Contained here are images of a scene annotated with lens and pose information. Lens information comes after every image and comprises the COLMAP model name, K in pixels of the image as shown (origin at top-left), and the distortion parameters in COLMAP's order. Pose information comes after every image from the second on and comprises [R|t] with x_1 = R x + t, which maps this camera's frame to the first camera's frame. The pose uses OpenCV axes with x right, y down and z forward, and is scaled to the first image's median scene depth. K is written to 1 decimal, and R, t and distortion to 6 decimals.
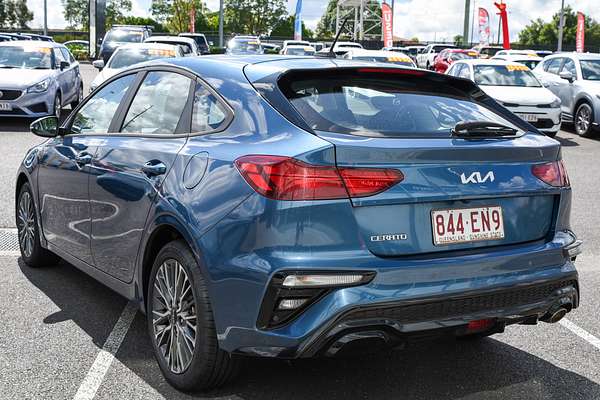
lens RADIAL K [[625.7, 0, 299.7], [0, 625.7, 198.4], [0, 0, 1]] dist [0.001609, 0.000000]
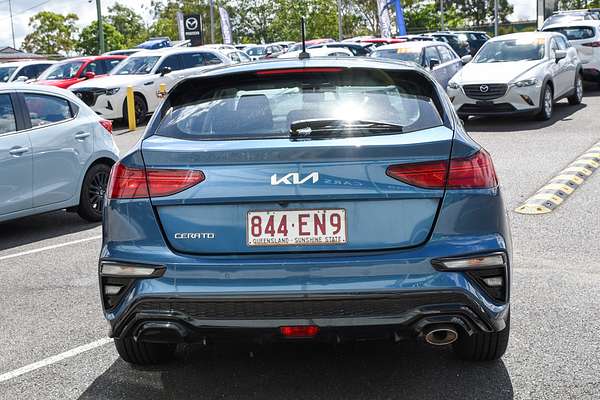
lens RADIAL K [[625.7, 0, 299.8], [0, 625.7, 201.1], [0, 0, 1]] dist [0.001609, 0.000000]
pose [[0.862552, 0.021306, -0.505520, 0.770859], [-0.015507, 0.999757, 0.015678, -0.013863], [0.505731, -0.005684, 0.862673, 0.170719]]
